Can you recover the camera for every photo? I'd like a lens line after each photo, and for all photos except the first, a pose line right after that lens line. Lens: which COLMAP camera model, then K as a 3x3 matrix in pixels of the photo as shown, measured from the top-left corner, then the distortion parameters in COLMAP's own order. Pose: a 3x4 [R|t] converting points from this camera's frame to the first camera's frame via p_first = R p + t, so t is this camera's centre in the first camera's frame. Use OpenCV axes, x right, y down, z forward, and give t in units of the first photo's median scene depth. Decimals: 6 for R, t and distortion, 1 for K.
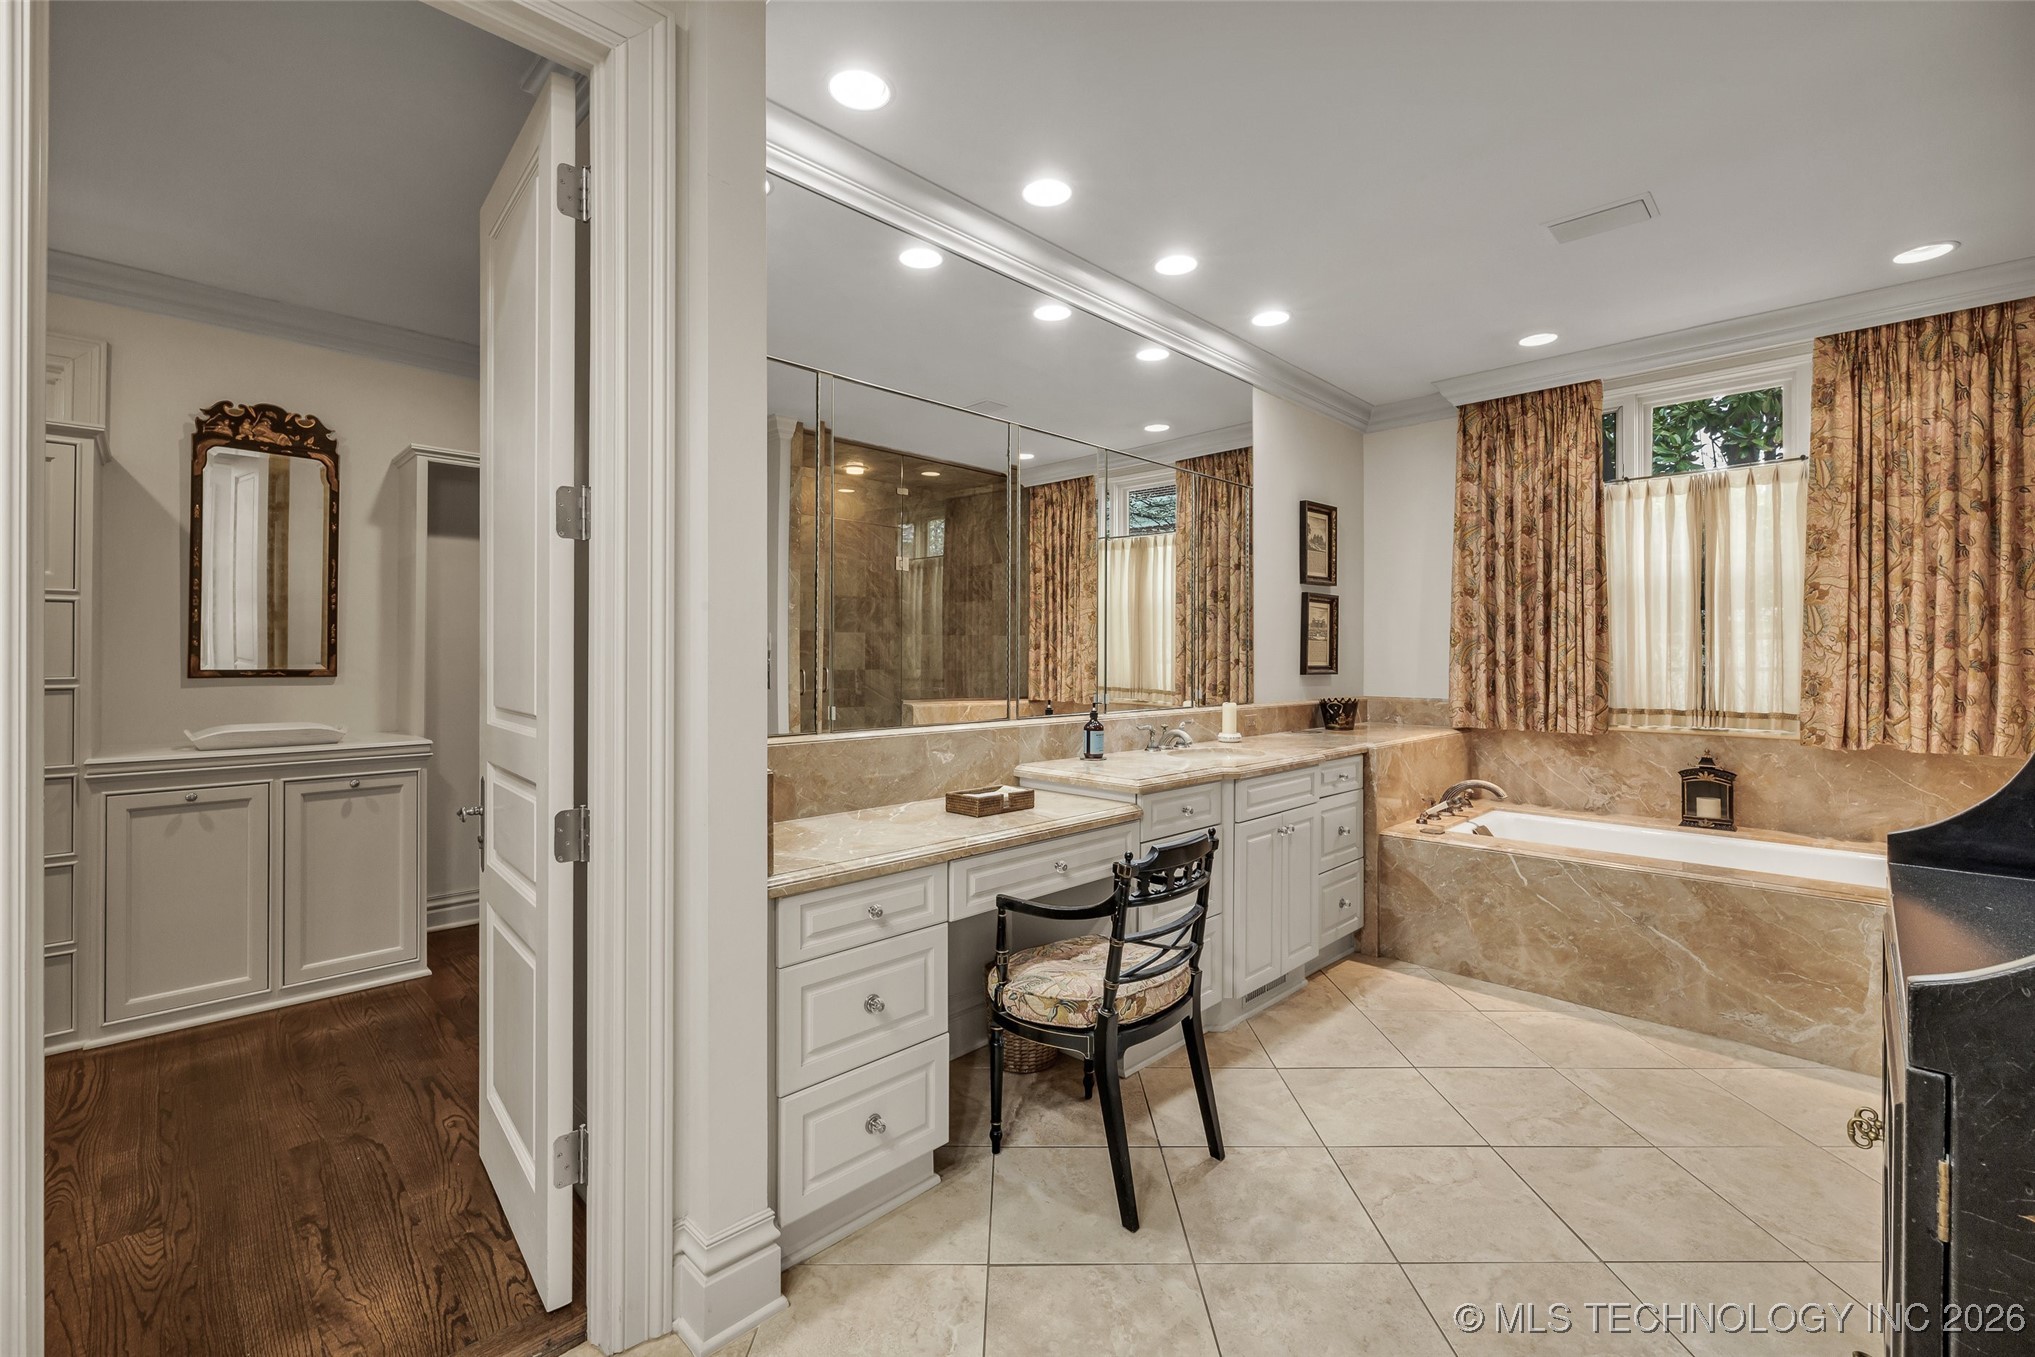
lens RADIAL K [[840.6, 0, 1012.2], [0, 840.6, 661.9], [0, 0, 1]] dist [0.002701, 0.000014]
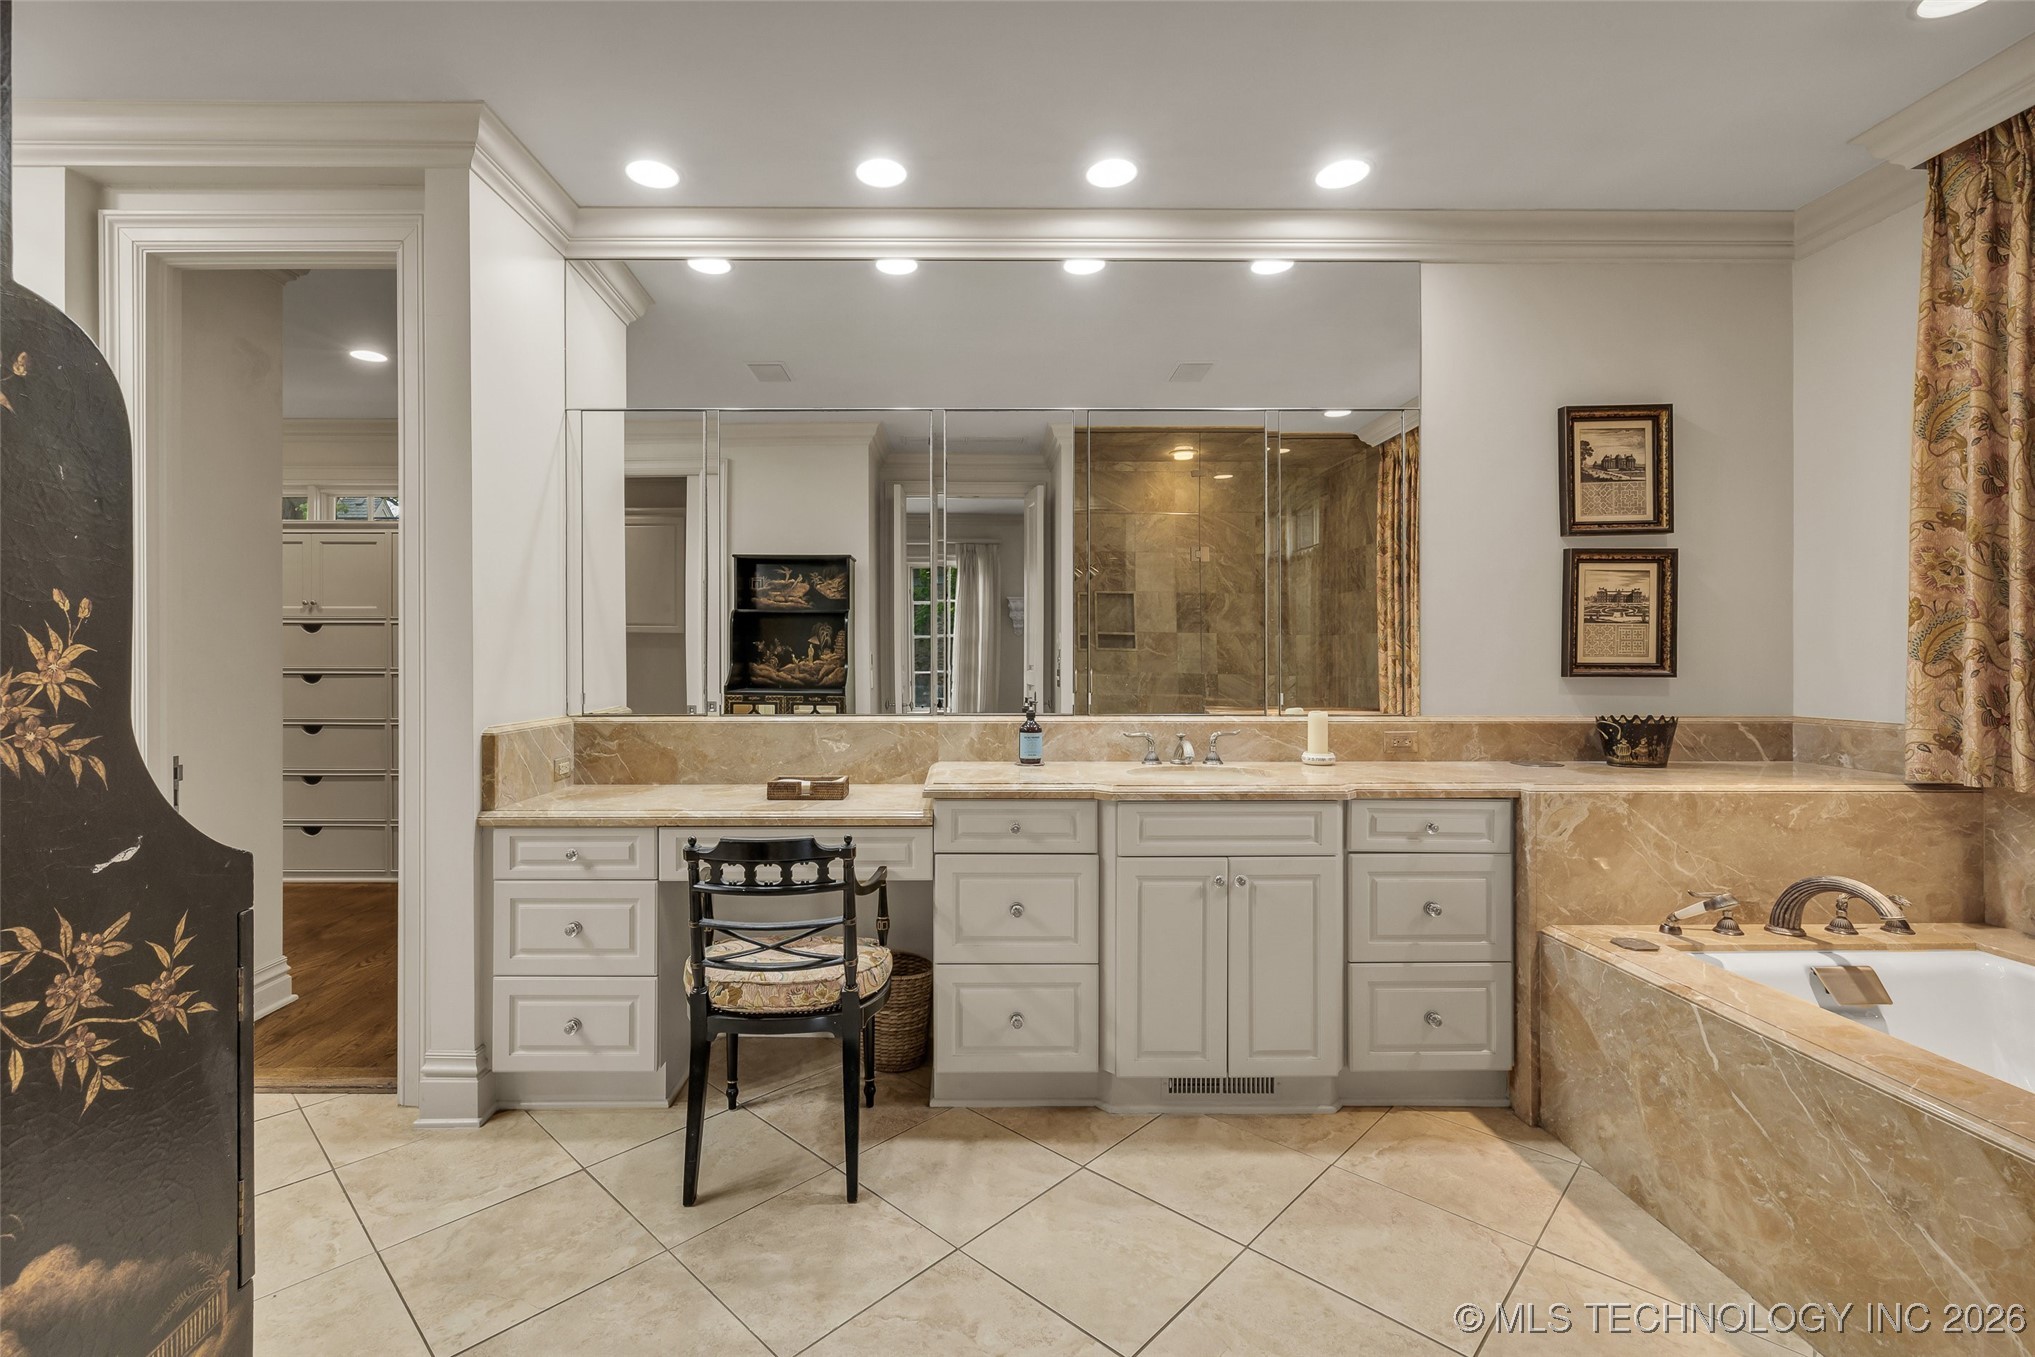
lens RADIAL K [[870.4, 0, 1005.0], [0, 870.4, 672.5], [0, 0, 1]] dist [-0.000288, -0.000161]
pose [[0.720557, 0.004410, -0.693381, 0.646541], [-0.001806, 0.999988, 0.004484, 0.012287], [0.693393, -0.001979, 0.720557, 0.283389]]
